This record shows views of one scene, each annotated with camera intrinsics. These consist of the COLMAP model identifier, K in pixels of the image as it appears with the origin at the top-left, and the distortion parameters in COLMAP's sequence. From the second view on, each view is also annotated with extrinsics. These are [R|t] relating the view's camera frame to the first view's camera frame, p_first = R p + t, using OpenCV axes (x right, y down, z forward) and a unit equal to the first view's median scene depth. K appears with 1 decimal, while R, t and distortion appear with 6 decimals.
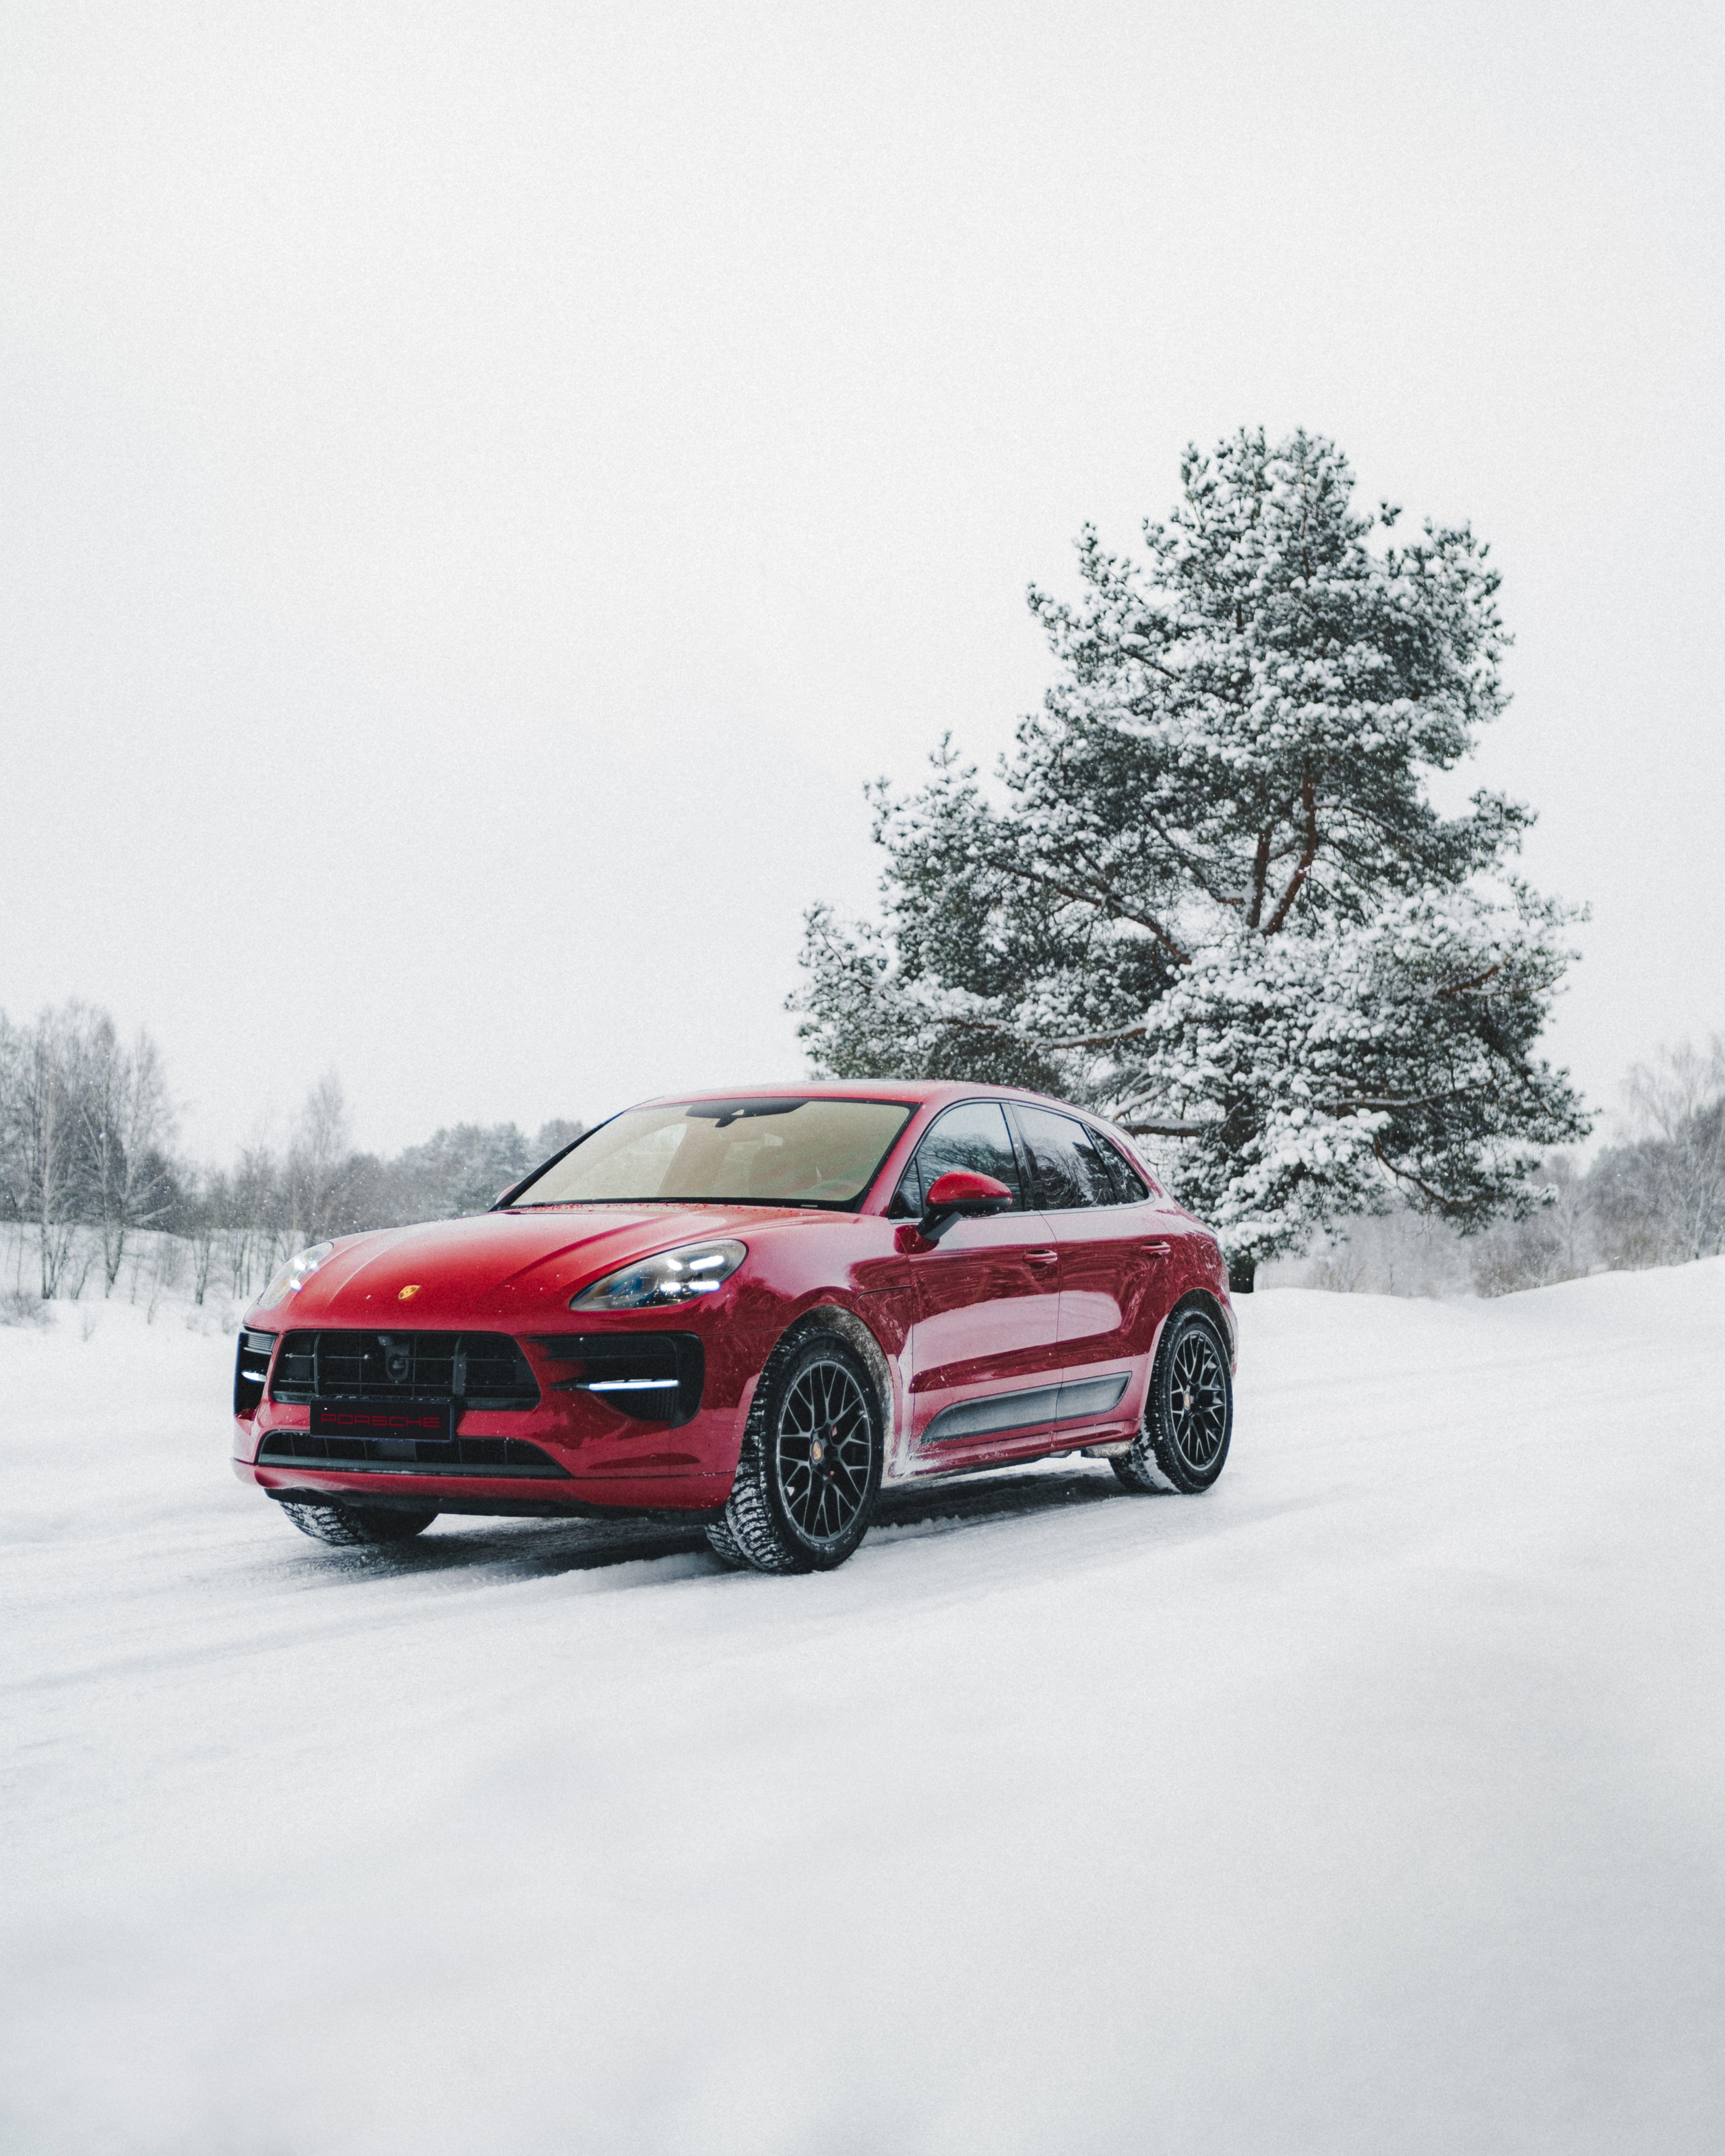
lens RADIAL K [[2395.8, 0, 862.5], [0, 2395.8, 1078.0], [0, 0, 1]] dist [-0.019028, -0.021833]
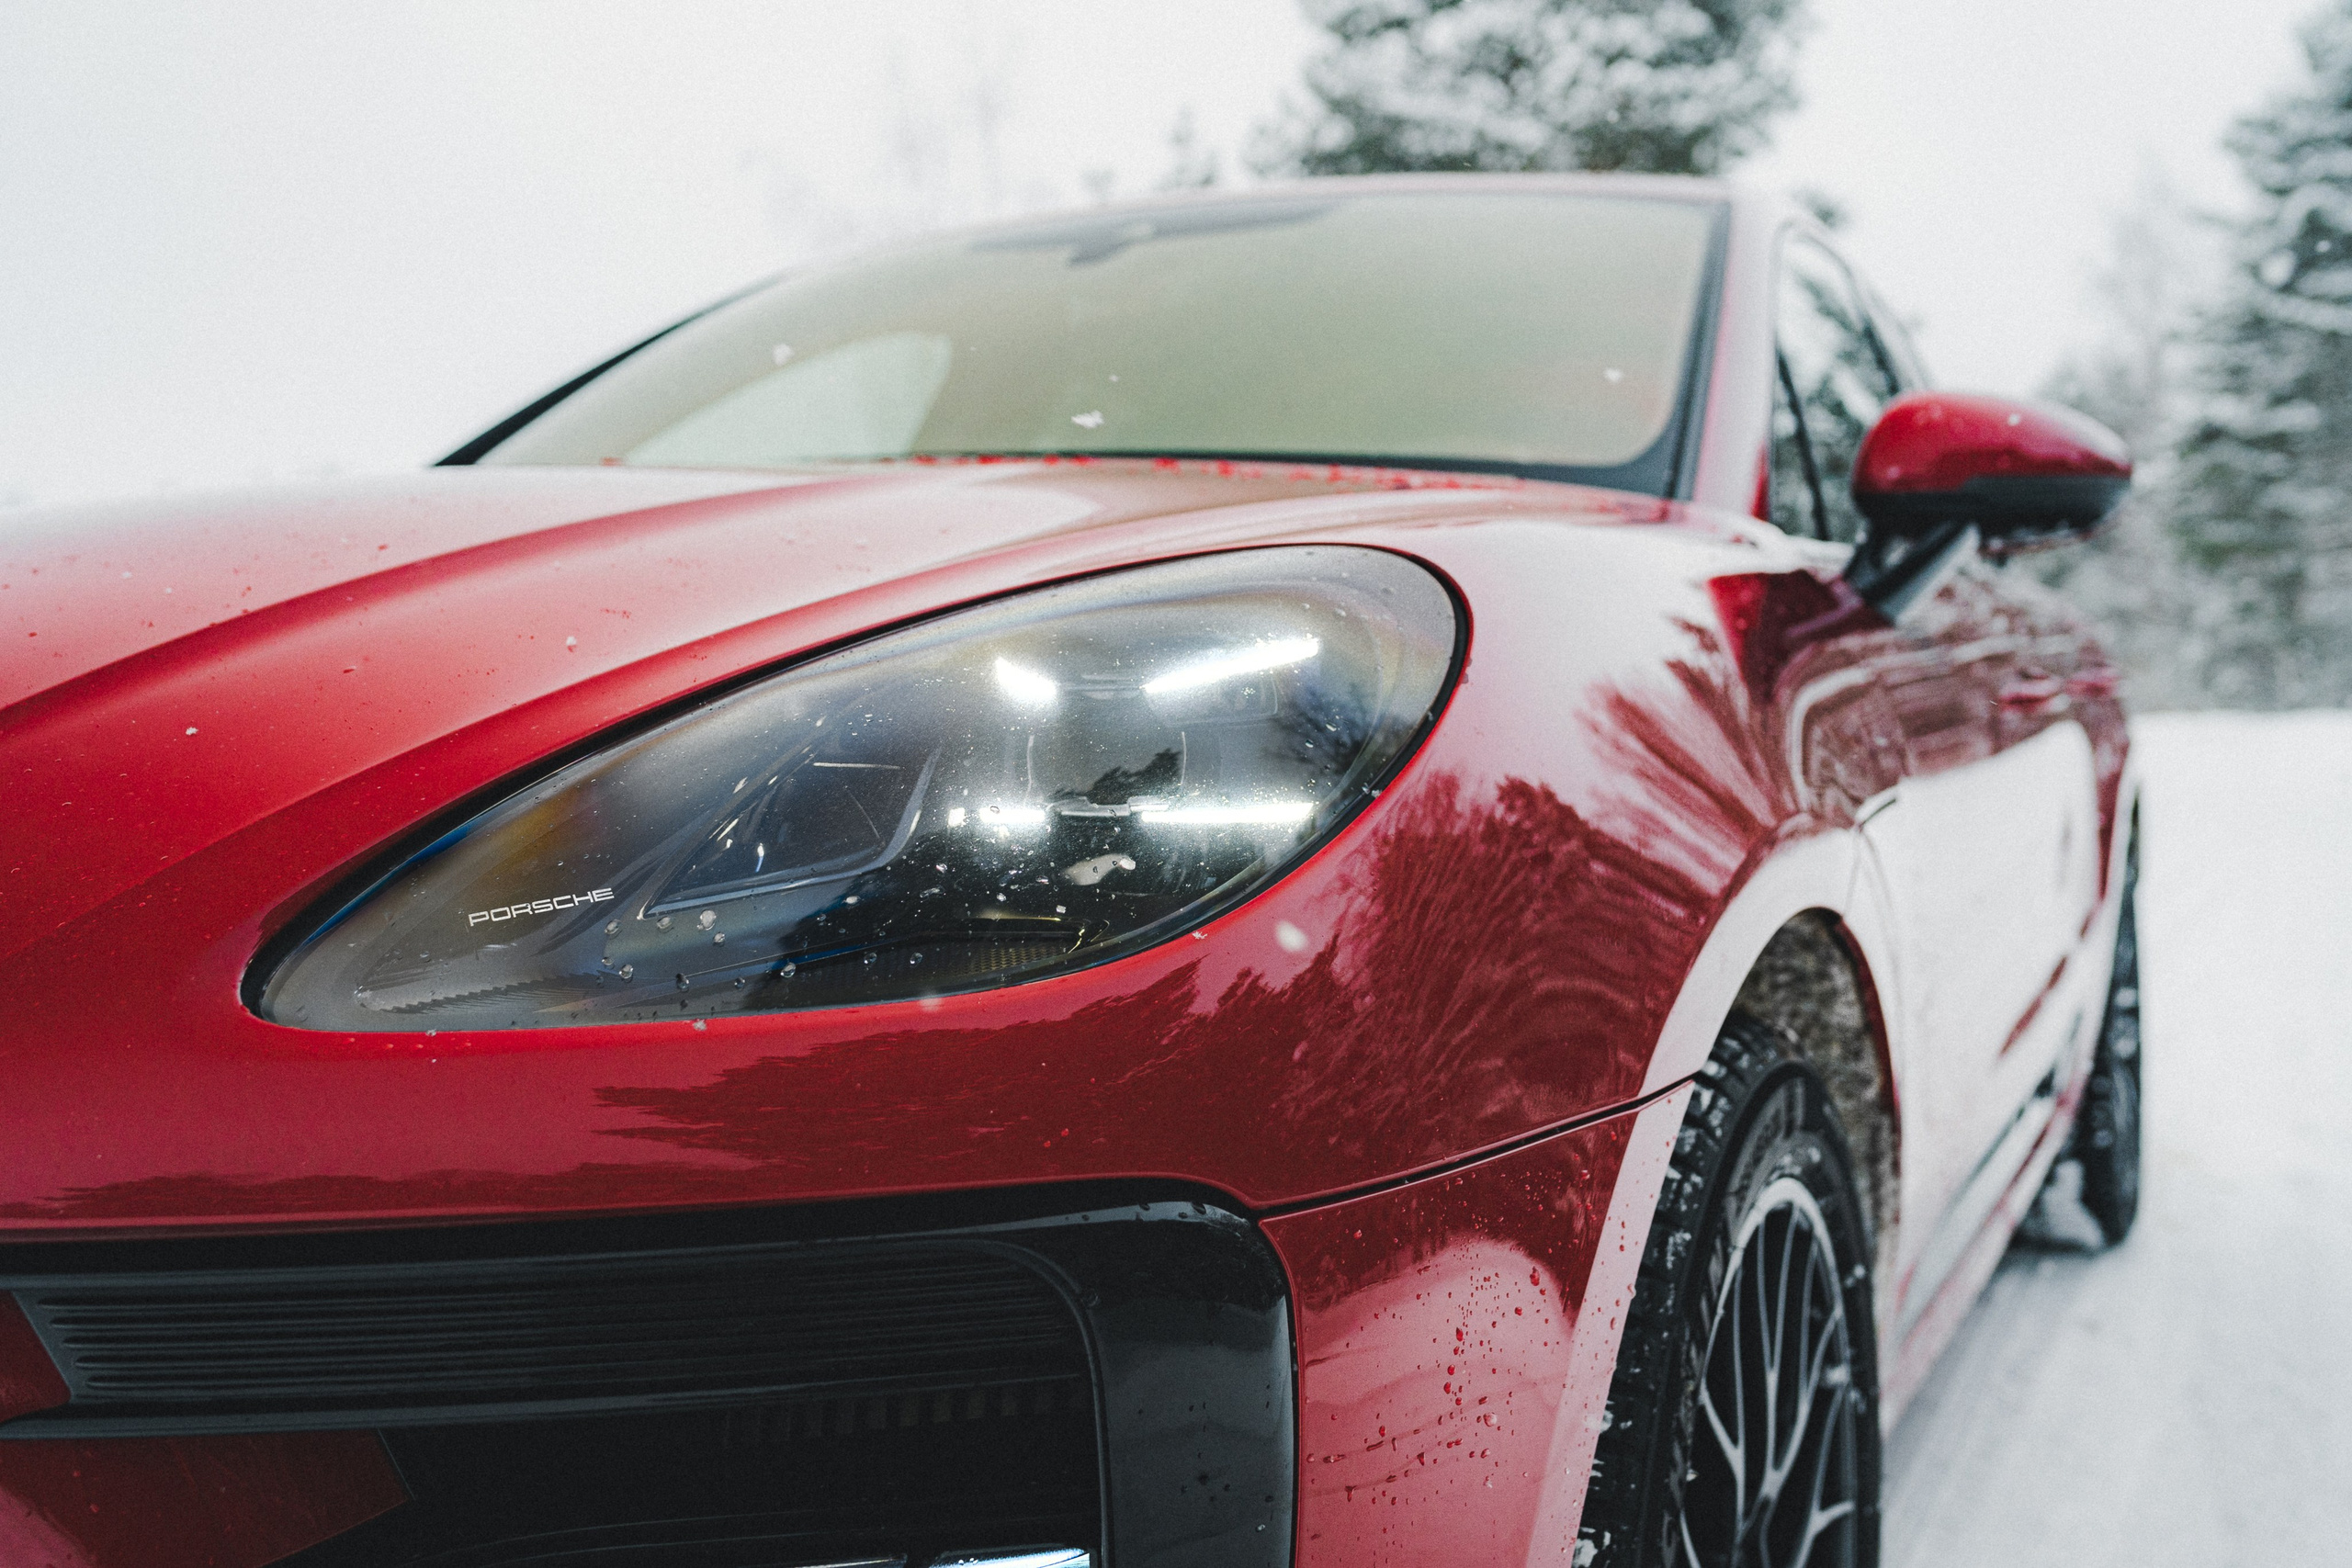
lens RADIAL K [[2301.5, 0, 1187.7], [0, 2301.5, 725.2], [0, 0, 1]] dist [-0.060127, 0.018360]
pose [[0.997998, 0.012706, 0.061960, -0.074129], [-0.017811, 0.996428, 0.082544, 0.065184], [-0.060690, -0.083483, 0.994659, 0.812182]]
